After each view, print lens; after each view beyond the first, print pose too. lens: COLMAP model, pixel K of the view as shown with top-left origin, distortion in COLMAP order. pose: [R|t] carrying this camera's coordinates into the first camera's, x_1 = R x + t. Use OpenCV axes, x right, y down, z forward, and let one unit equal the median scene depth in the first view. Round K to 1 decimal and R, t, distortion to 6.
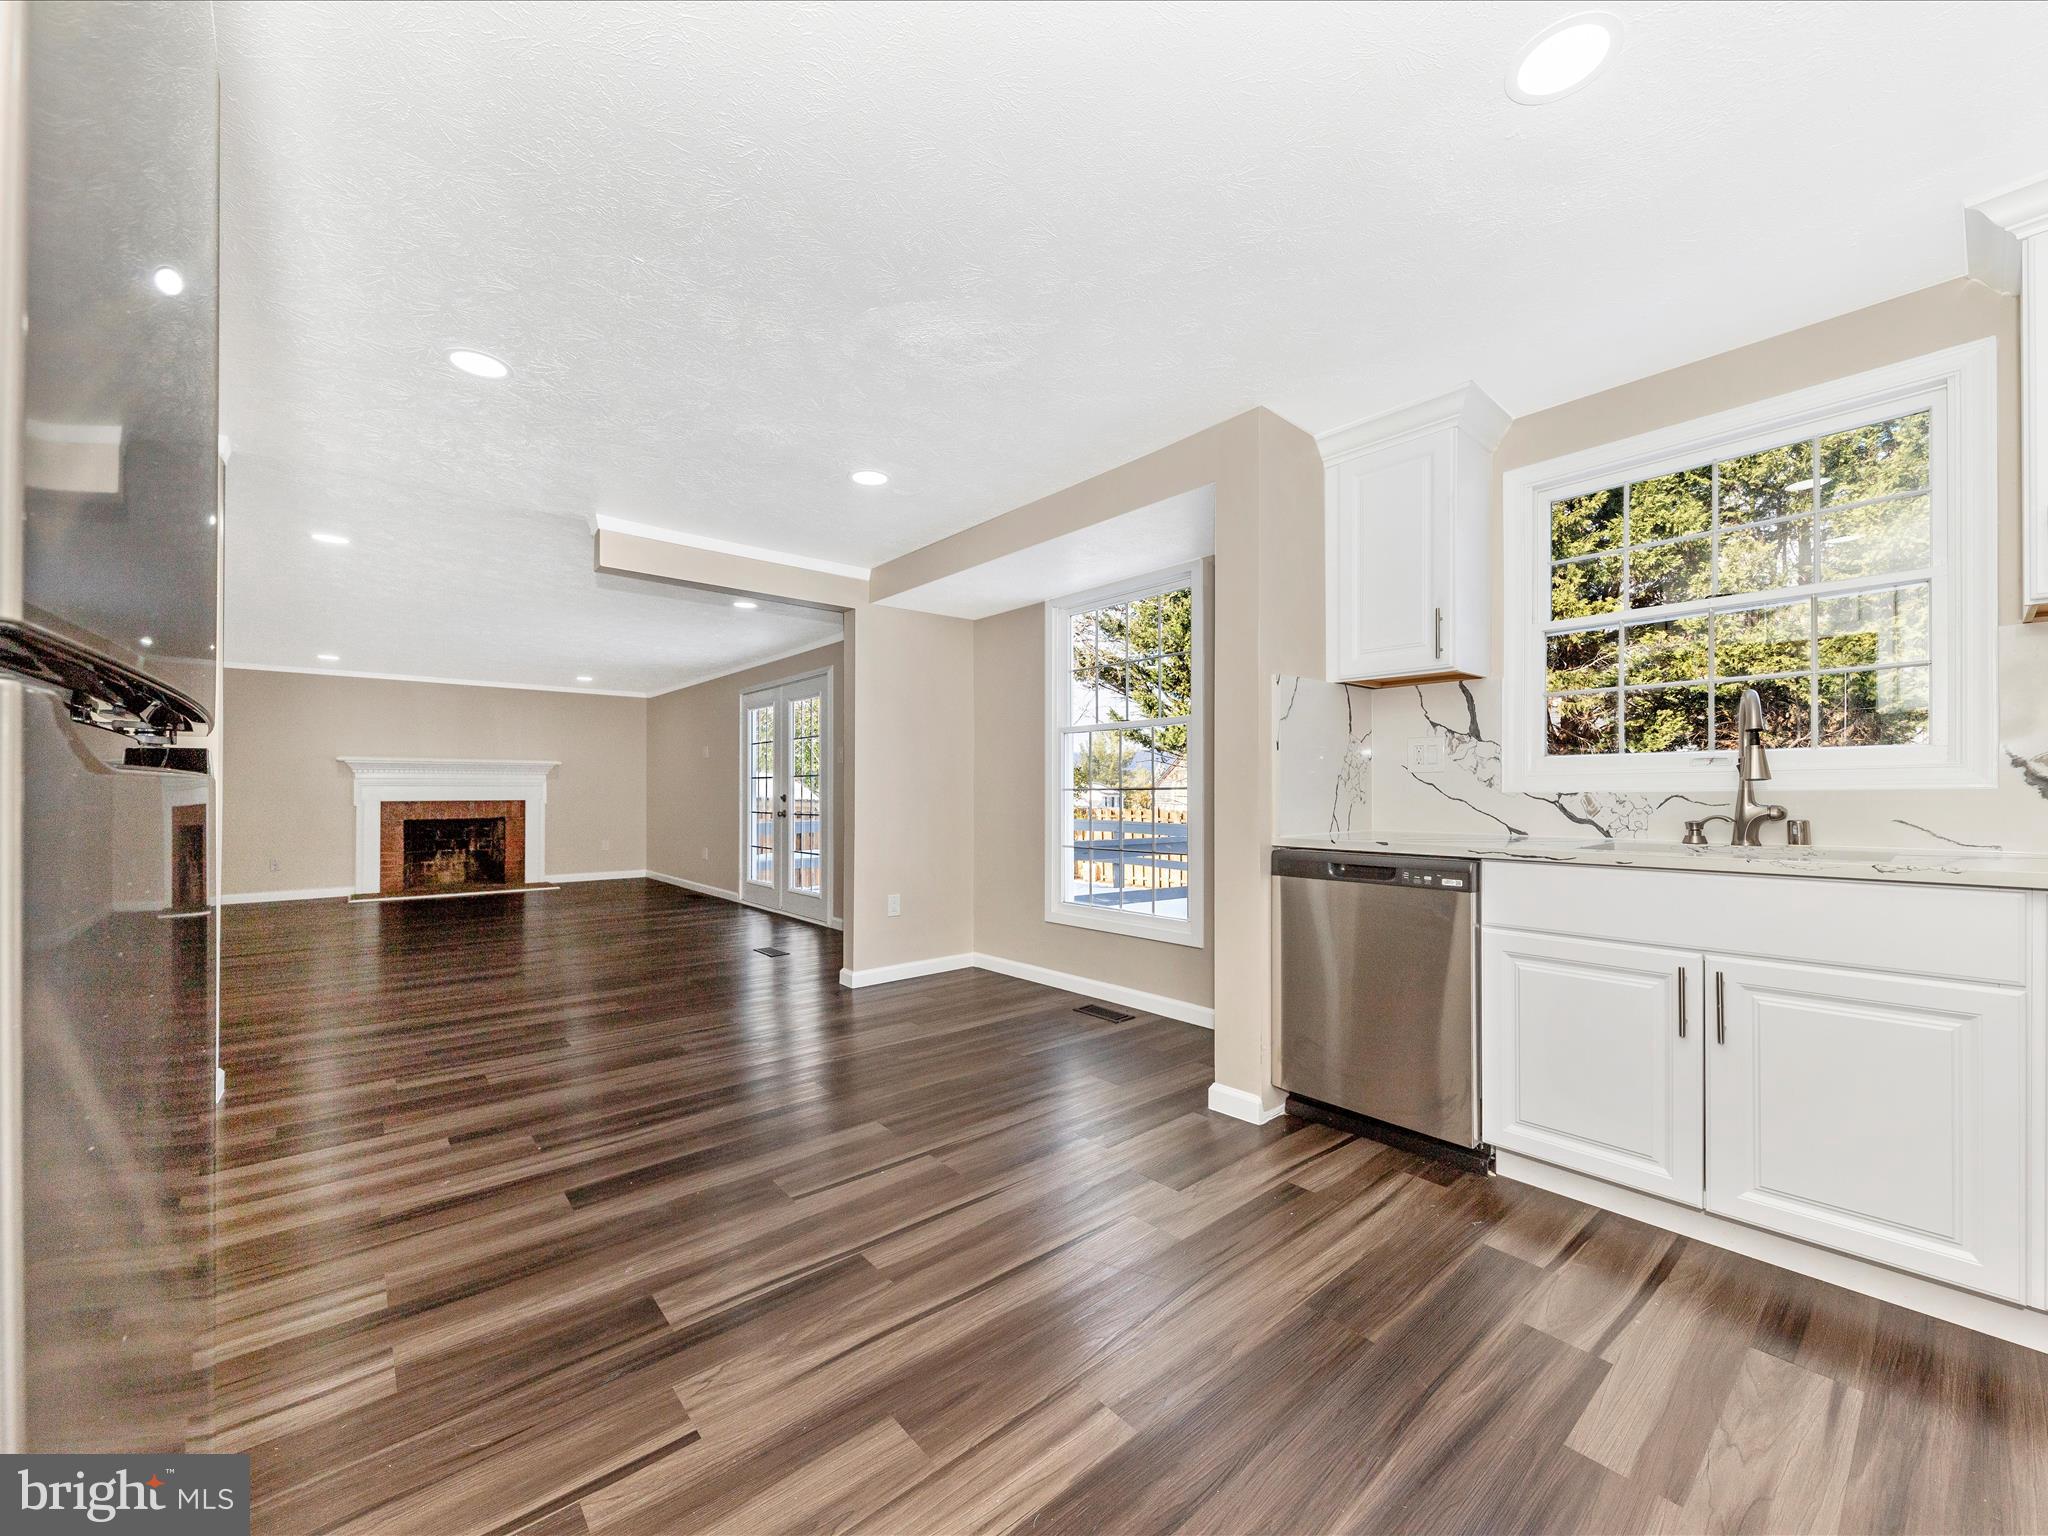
lens RADIAL K [[792.2, 0, 1072.1], [0, 792.2, 763.3], [0, 0, 1]] dist [-0.001682, -0.000199]
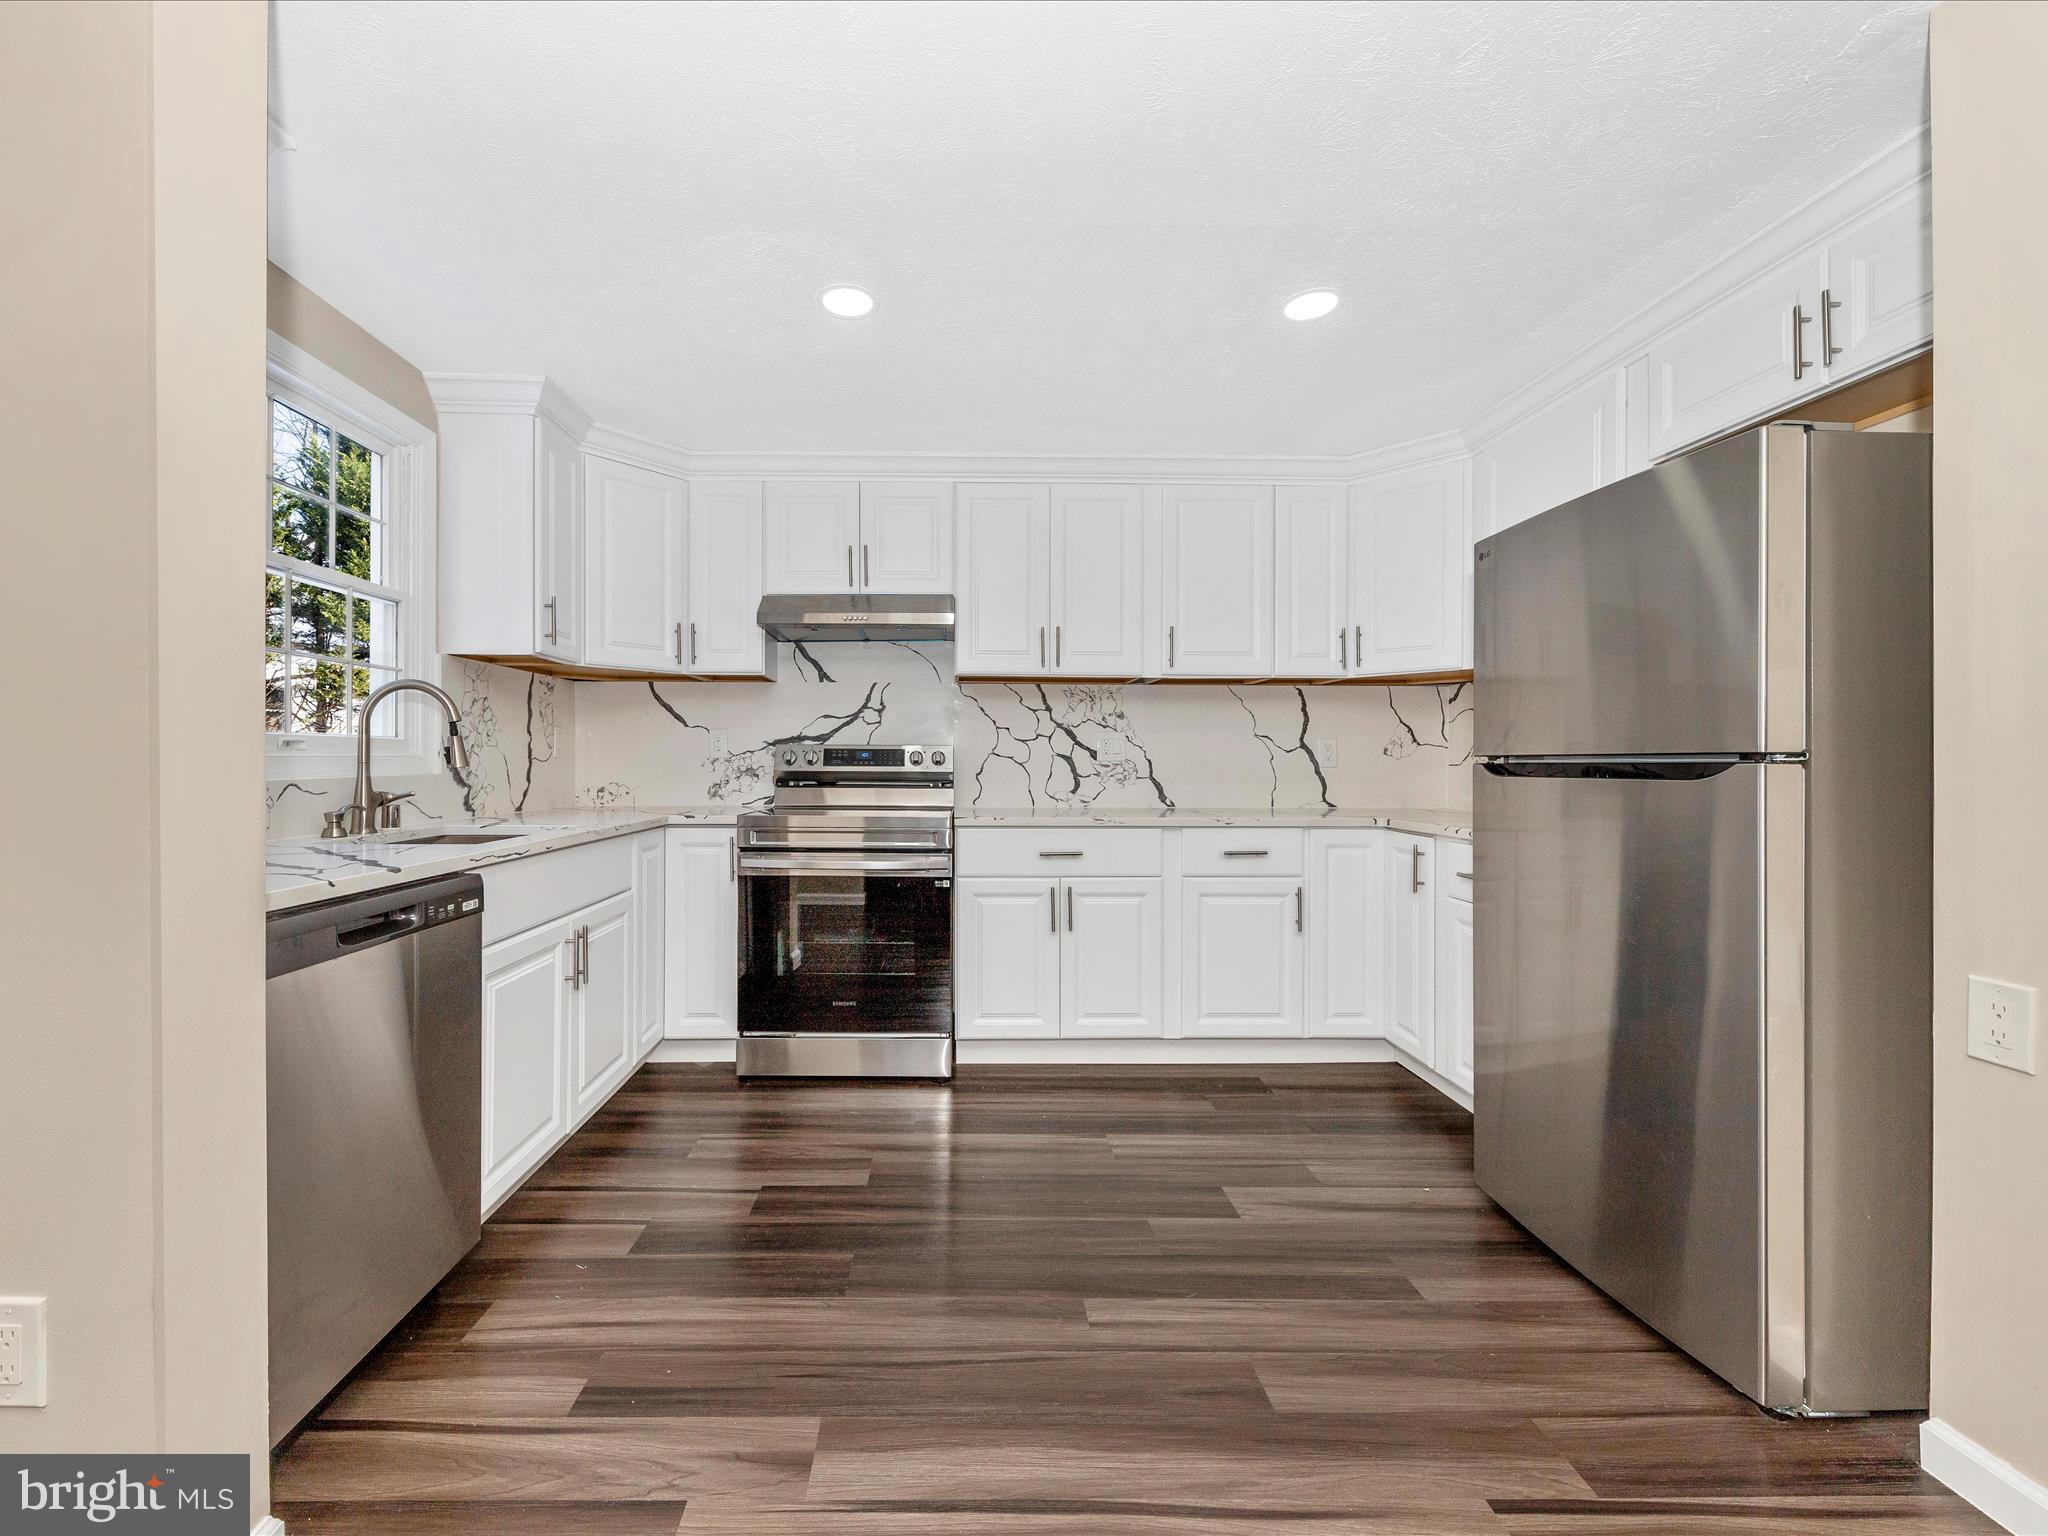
lens RADIAL K [[867.8, 0, 963.7], [0, 867.8, 748.0], [0, 0, 1]] dist [-0.001915, 0.000271]
pose [[-0.749120, 0.009961, 0.662359, -0.184717], [-0.025524, 0.998710, -0.043887, 0.011853], [-0.661942, -0.049783, -0.747900, 0.585511]]
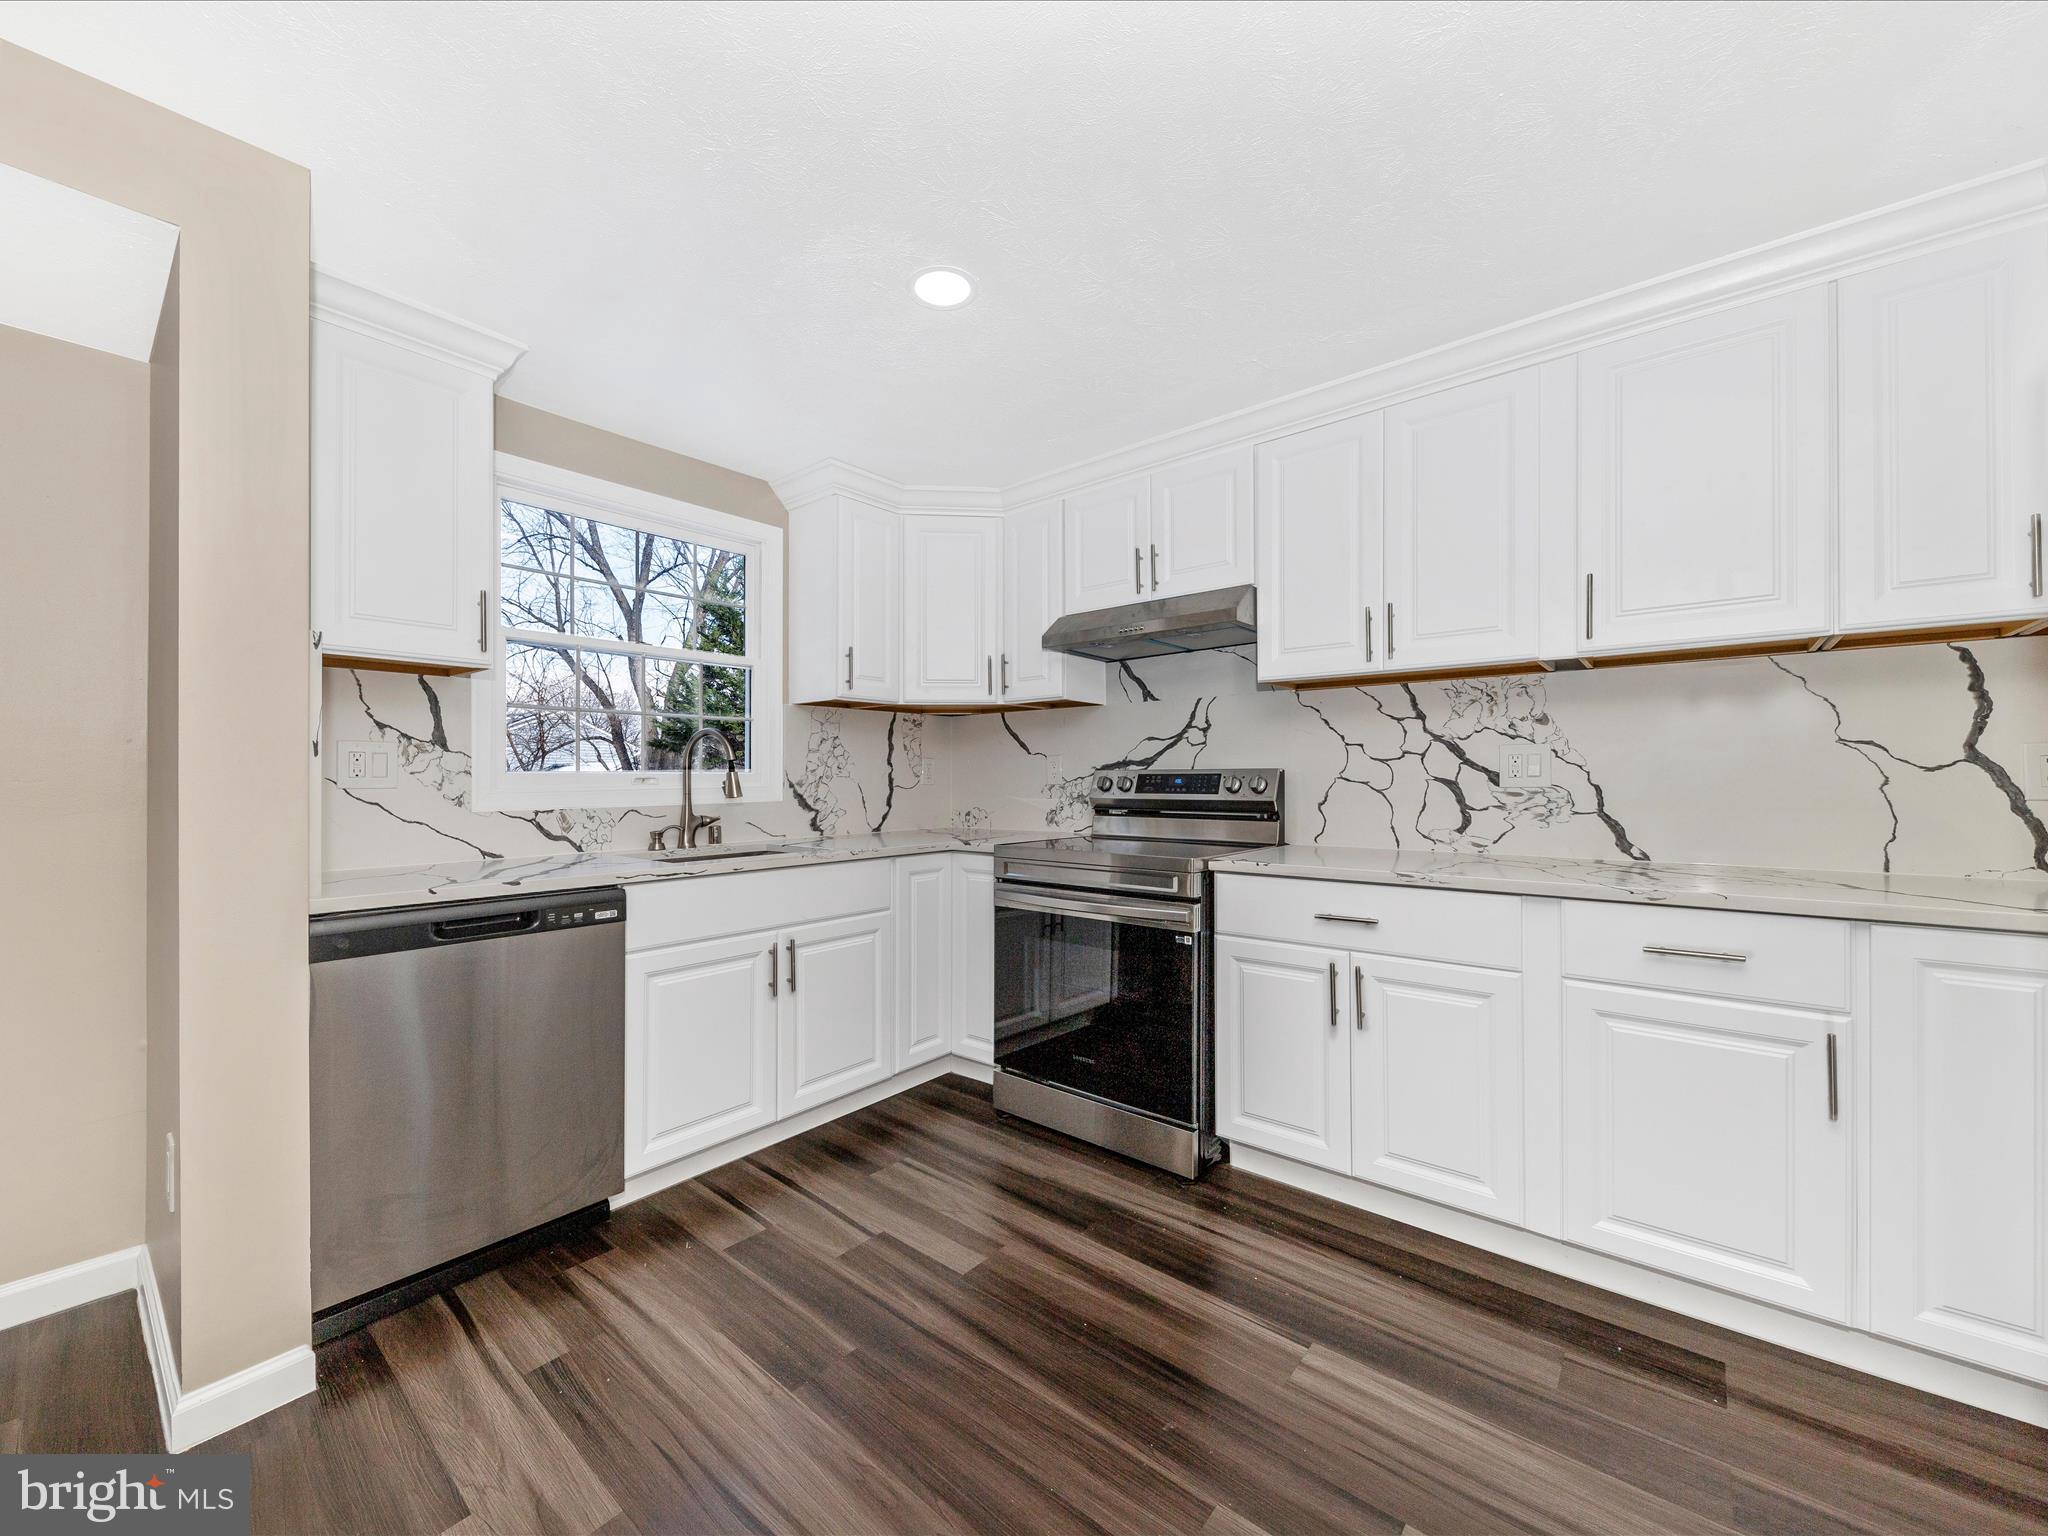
lens RADIAL K [[811.1, 0, 966.6], [0, 811.1, 764.7], [0, 0, 1]] dist [0.003038, 0.000565]
pose [[-0.103137, 0.020223, 0.994462, -0.223971], [-0.029948, 0.999277, -0.023427, -0.005865], [-0.994216, -0.032198, -0.102457, 0.306448]]
